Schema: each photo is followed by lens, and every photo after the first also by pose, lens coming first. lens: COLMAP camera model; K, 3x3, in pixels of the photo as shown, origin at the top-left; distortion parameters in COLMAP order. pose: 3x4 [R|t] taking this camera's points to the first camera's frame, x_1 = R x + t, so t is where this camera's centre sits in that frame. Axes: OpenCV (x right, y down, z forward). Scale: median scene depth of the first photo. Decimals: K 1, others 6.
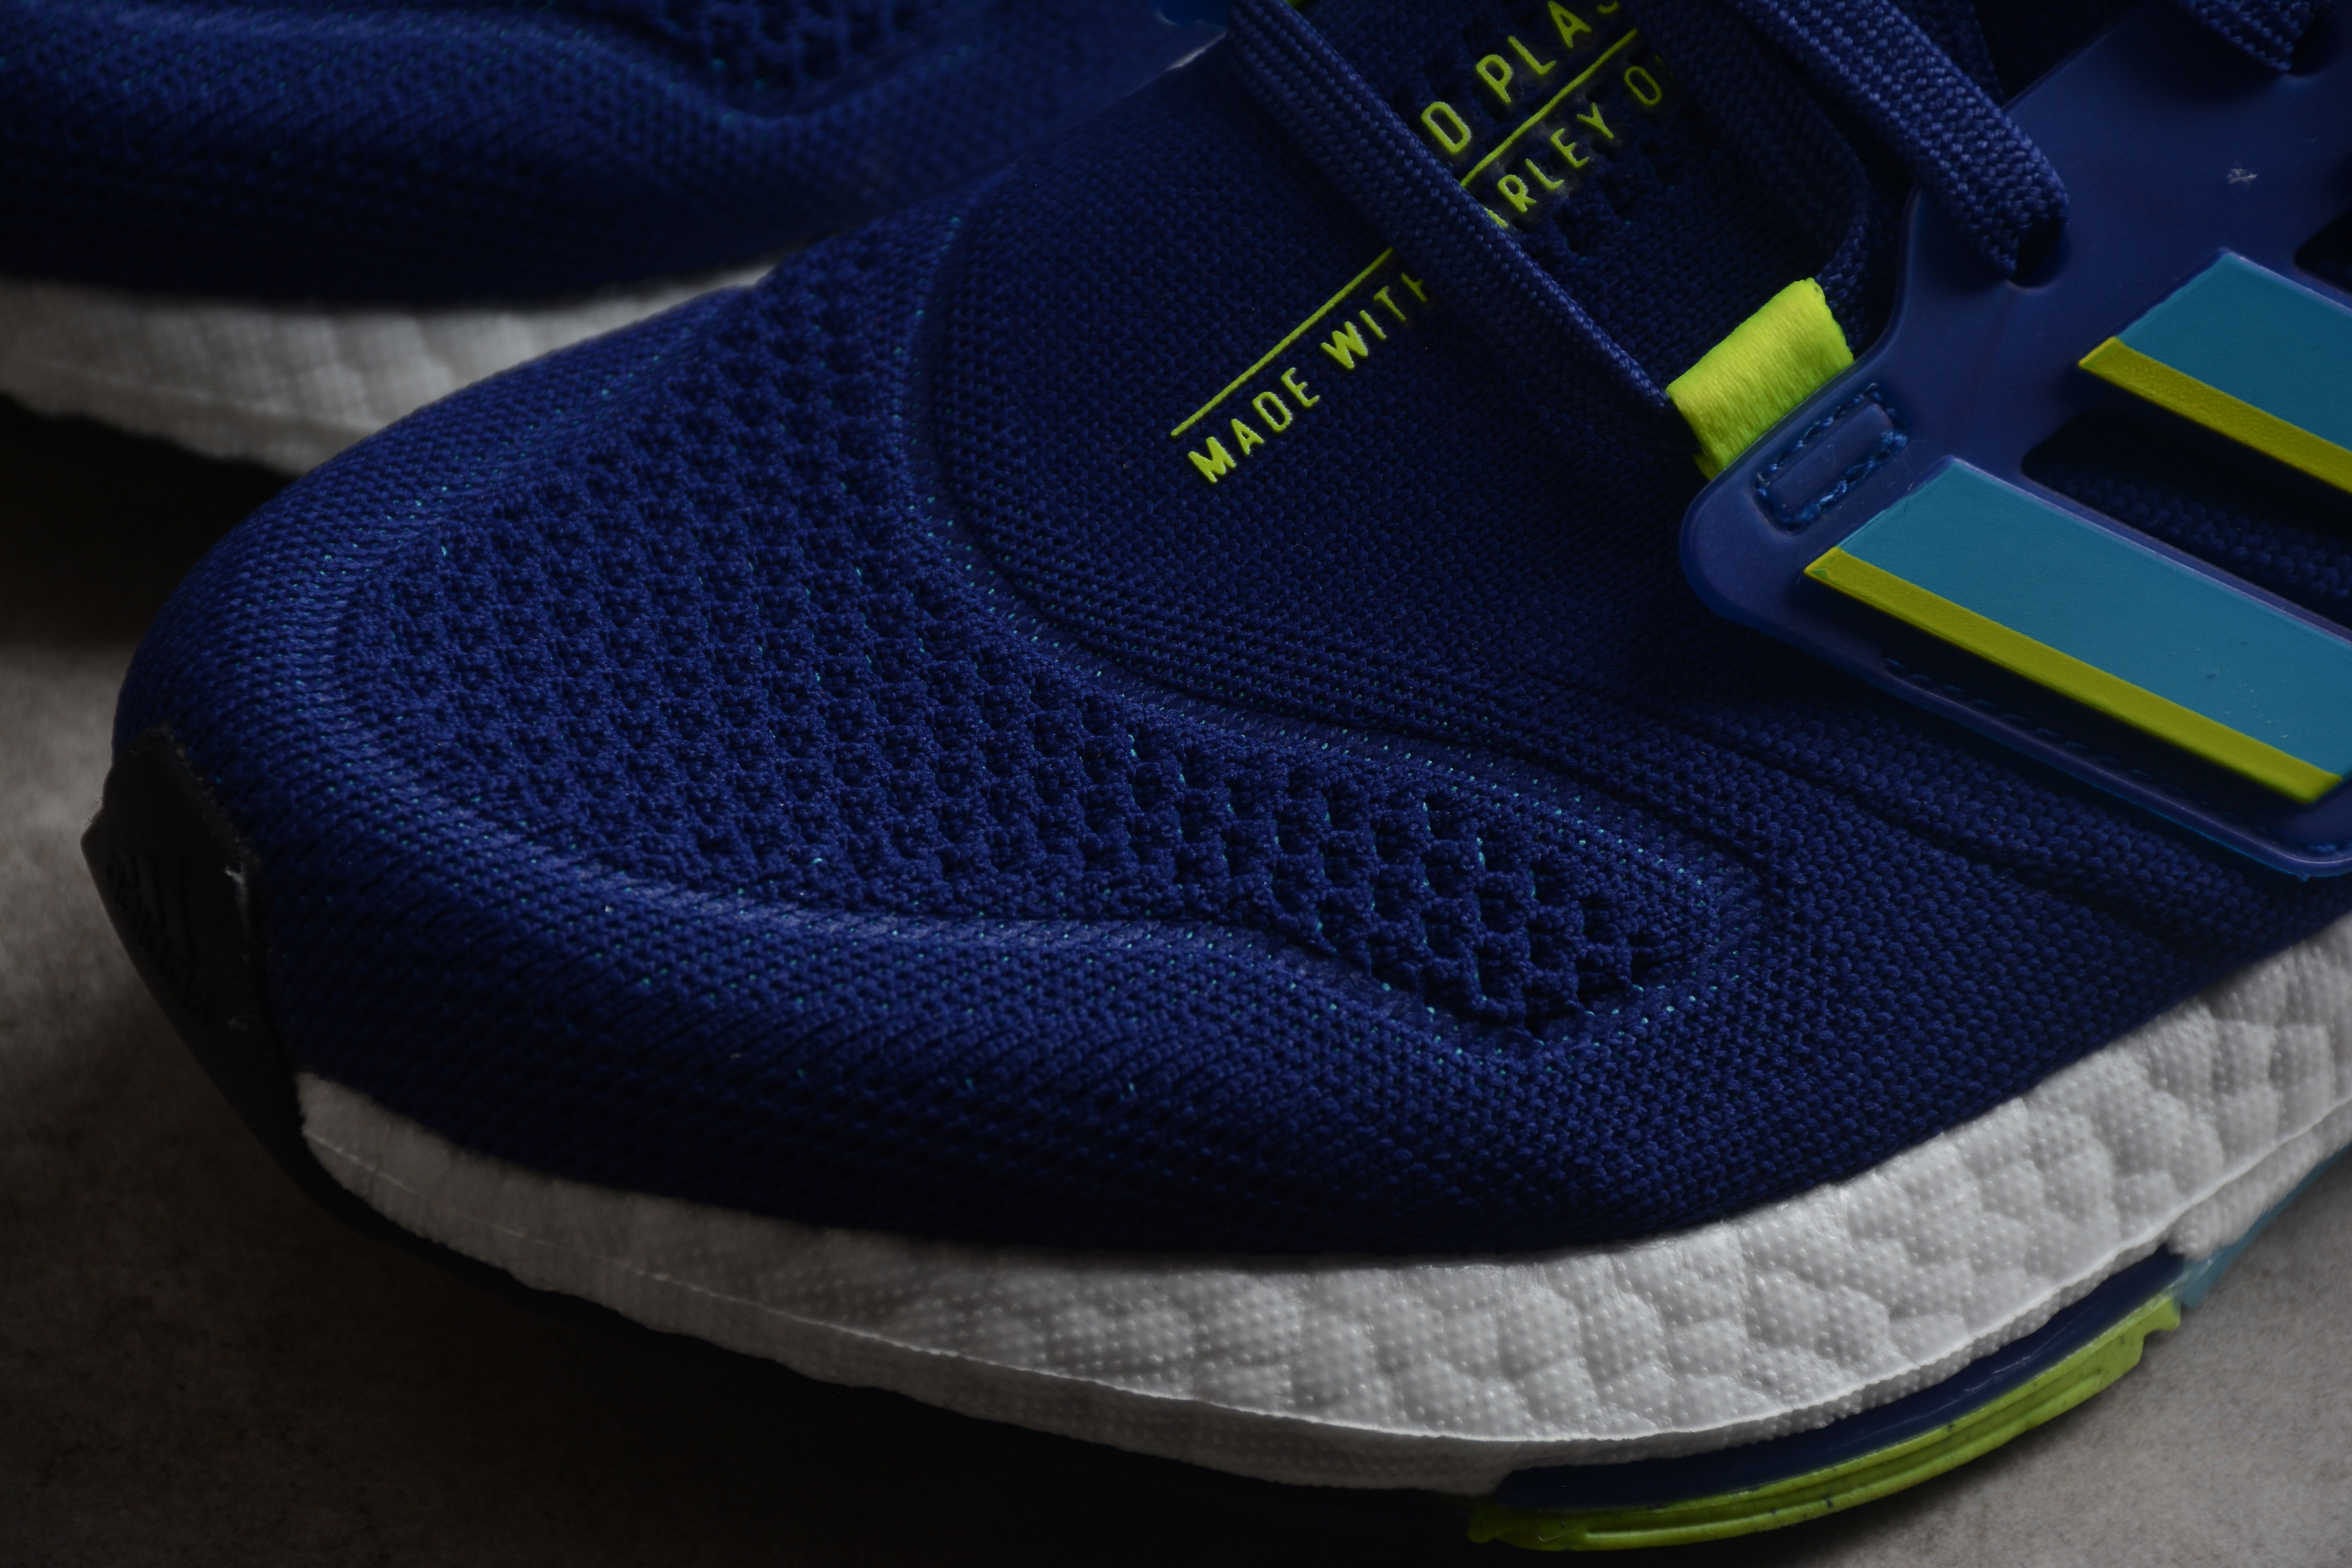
lens RADIAL K [[14047.8, 0, 1175.9], [0, 14047.8, 786.7], [0, 0, 1]] dist [2.292459, 0.000000]
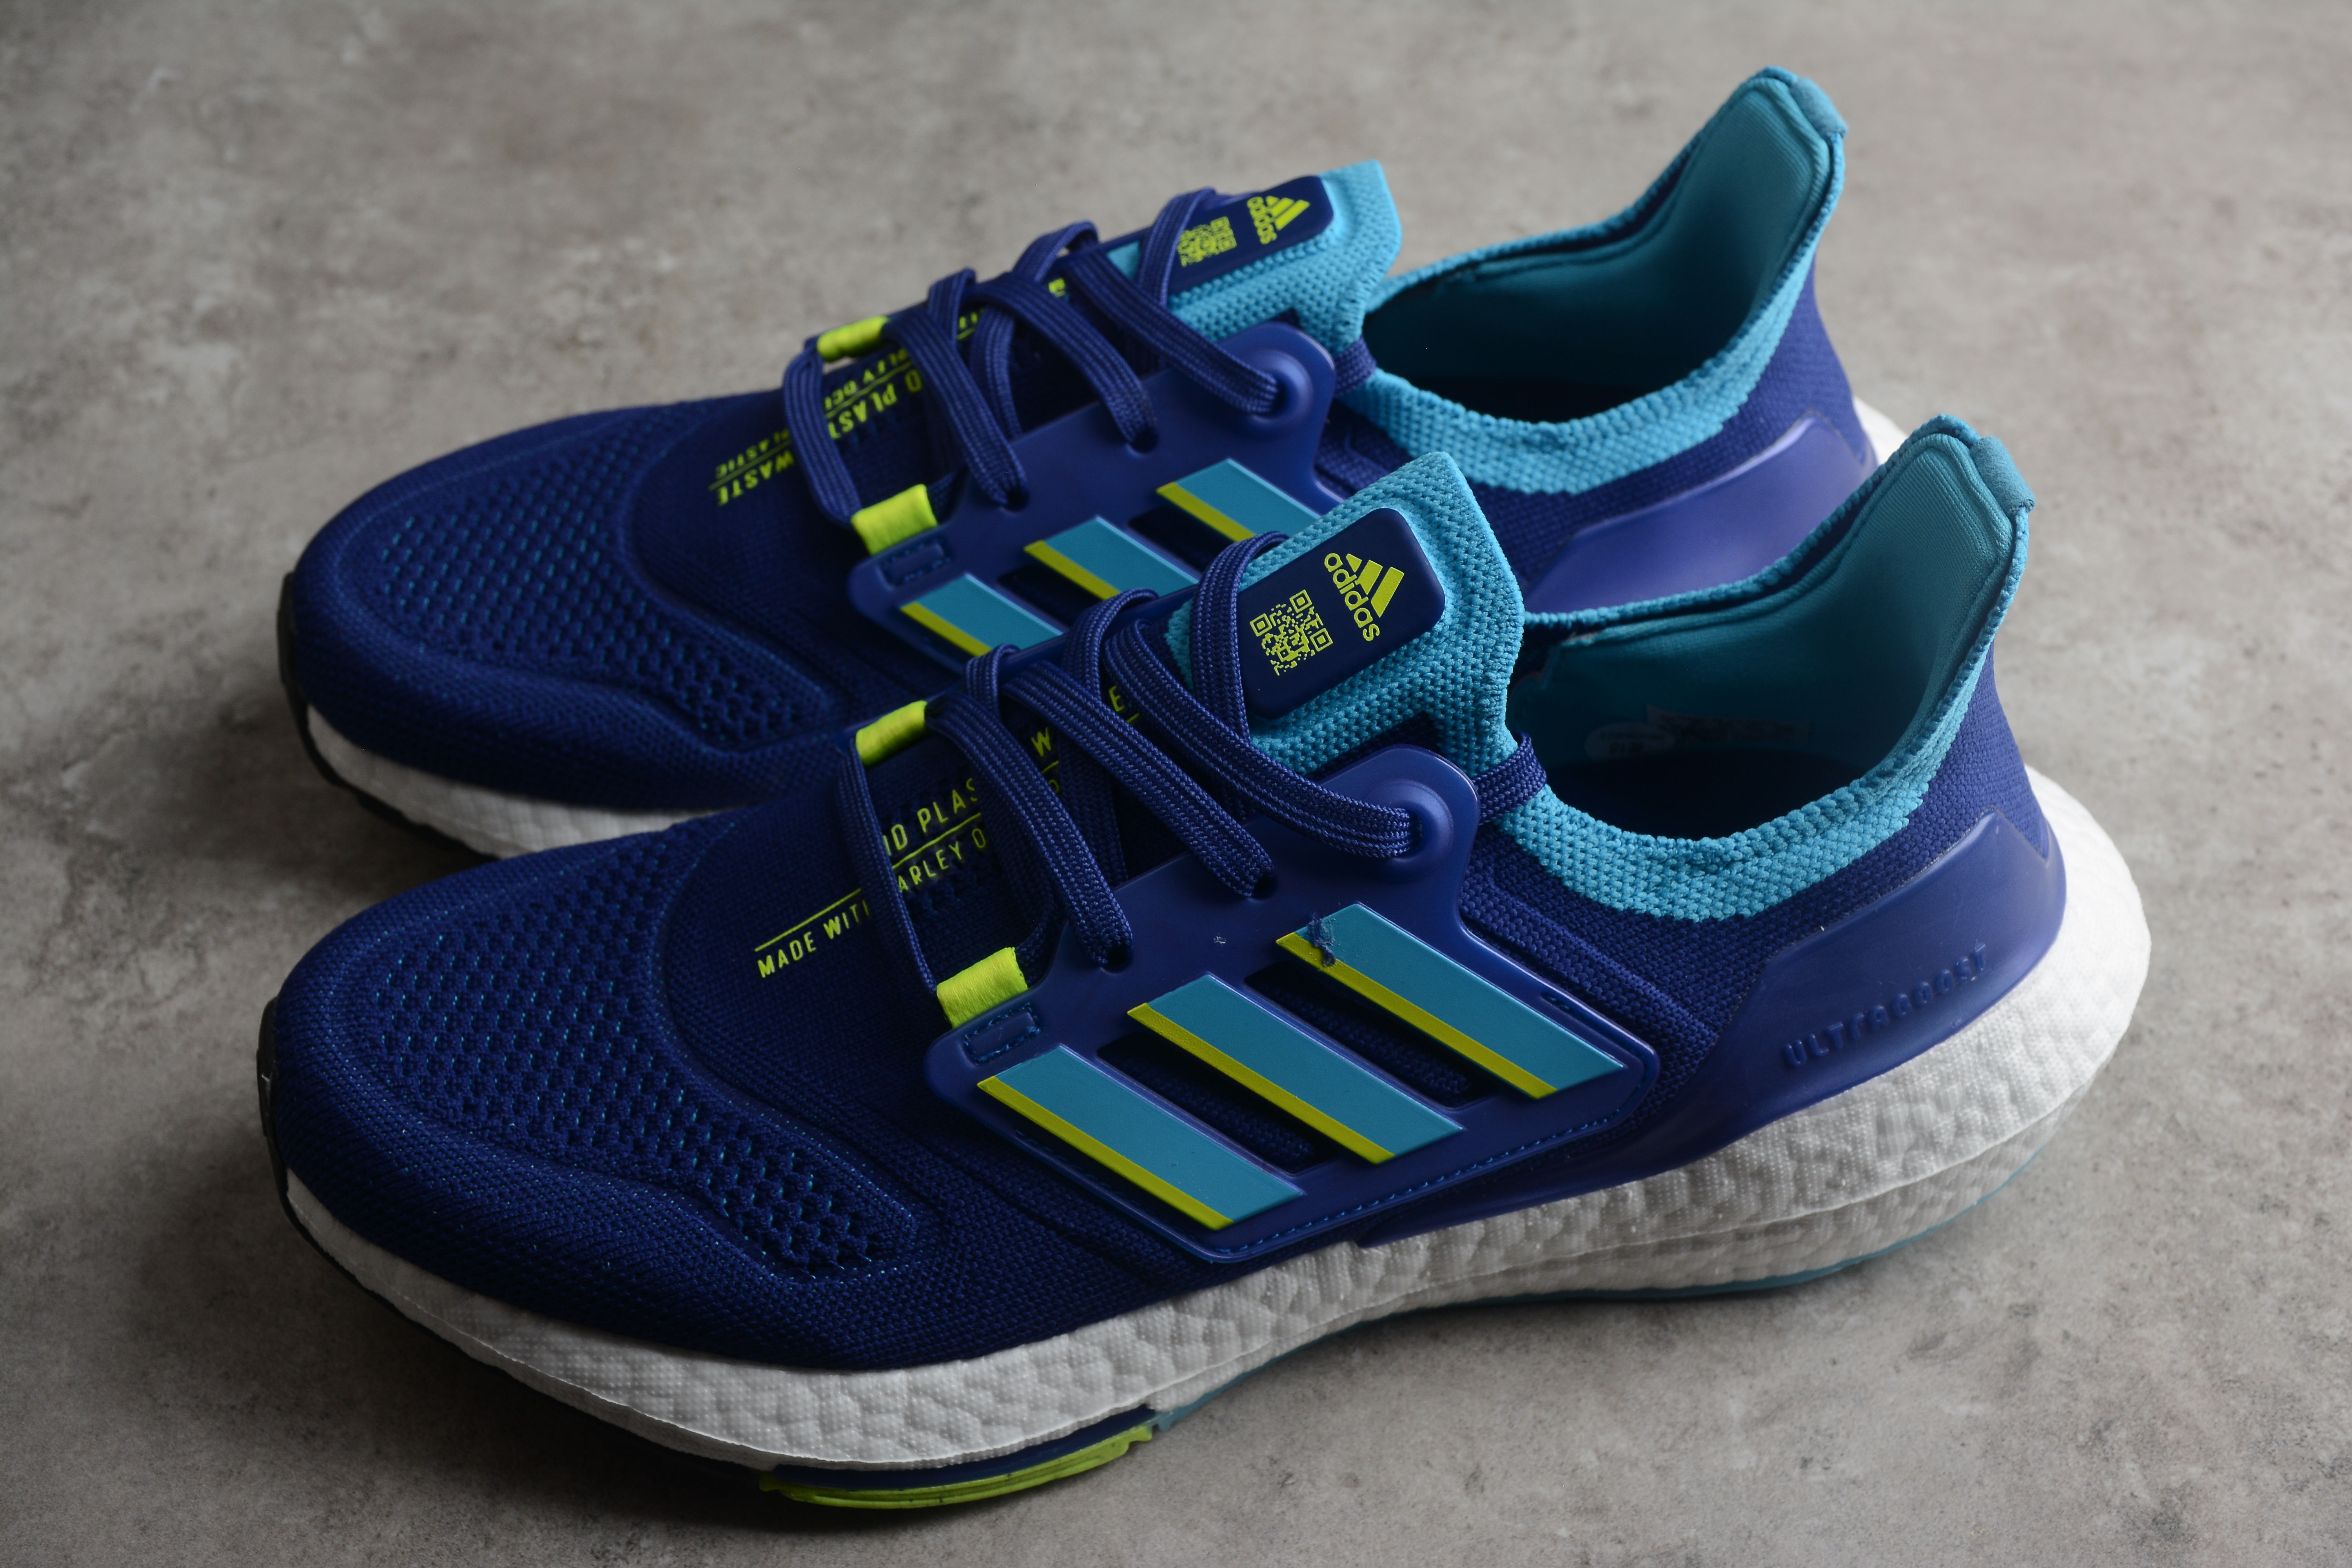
lens RADIAL K [[3631.6, 0, 1176.1], [0, 3631.6, 778.9], [0, 0, 1]] dist [0.180095, 0.000000]
pose [[0.941173, 0.192639, -0.277639, 0.213725], [-0.175803, 0.980787, 0.084557, -0.110836], [0.288593, -0.030774, 0.956957, 0.483657]]
